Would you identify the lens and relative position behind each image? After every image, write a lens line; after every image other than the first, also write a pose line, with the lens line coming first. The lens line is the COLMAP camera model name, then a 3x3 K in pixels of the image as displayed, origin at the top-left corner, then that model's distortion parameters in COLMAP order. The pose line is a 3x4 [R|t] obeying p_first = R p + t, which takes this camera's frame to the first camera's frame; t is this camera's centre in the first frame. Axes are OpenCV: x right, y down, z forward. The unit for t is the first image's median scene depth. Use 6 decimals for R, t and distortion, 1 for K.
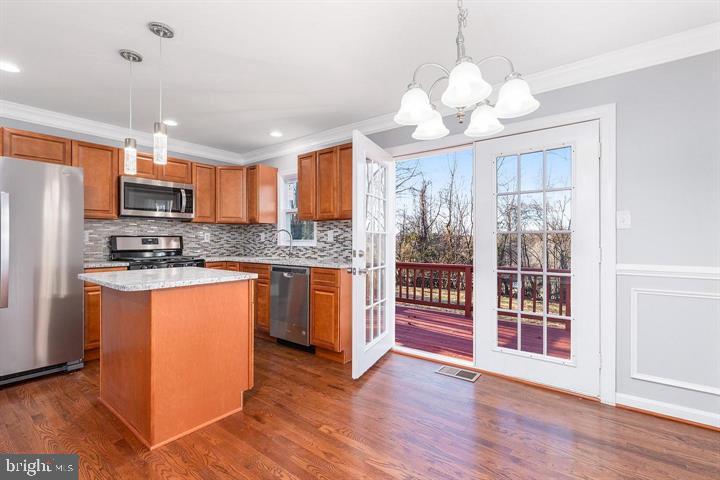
lens RADIAL K [[328.5, 0, 358.7], [0, 328.5, 240.4], [0, 0, 1]] dist [-0.009957, -0.000837]
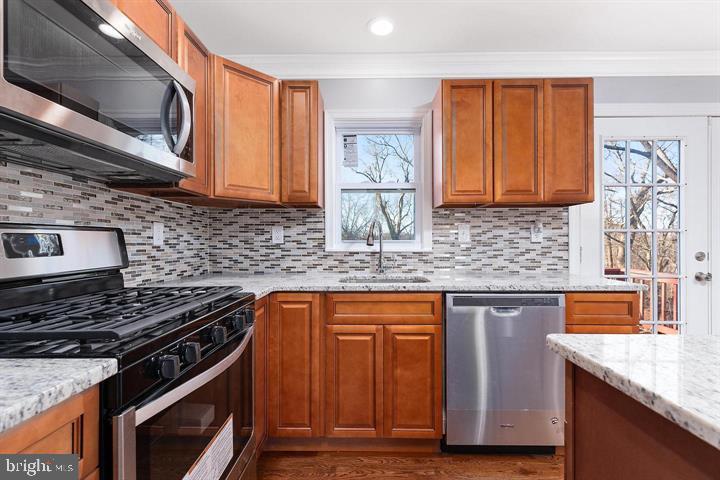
lens RADIAL K [[338.2, 0, 356.8], [0, 338.2, 240.7], [0, 0, 1]] dist [0.031453, 0.000884]
pose [[0.792957, -0.001852, 0.609275, -0.599206], [0.001642, 0.999998, 0.000902, -0.001249], [-0.609276, 0.000285, 0.792958, 0.614845]]
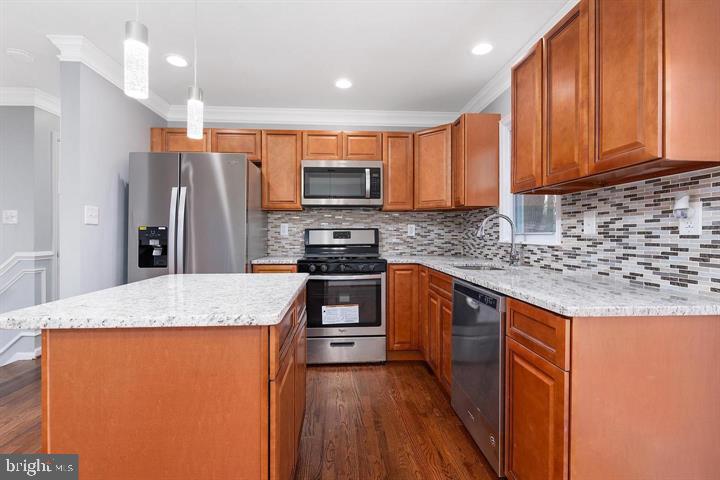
lens RADIAL K [[328.5, 0, 361.0], [0, 328.5, 235.4], [0, 0, 1]] dist [-0.009957, -0.000837]
pose [[0.664134, 0.002414, -0.747610, 0.037623], [-0.001189, 0.999997, 0.002173, 0.002027], [0.747613, -0.000555, 0.664135, 0.462151]]
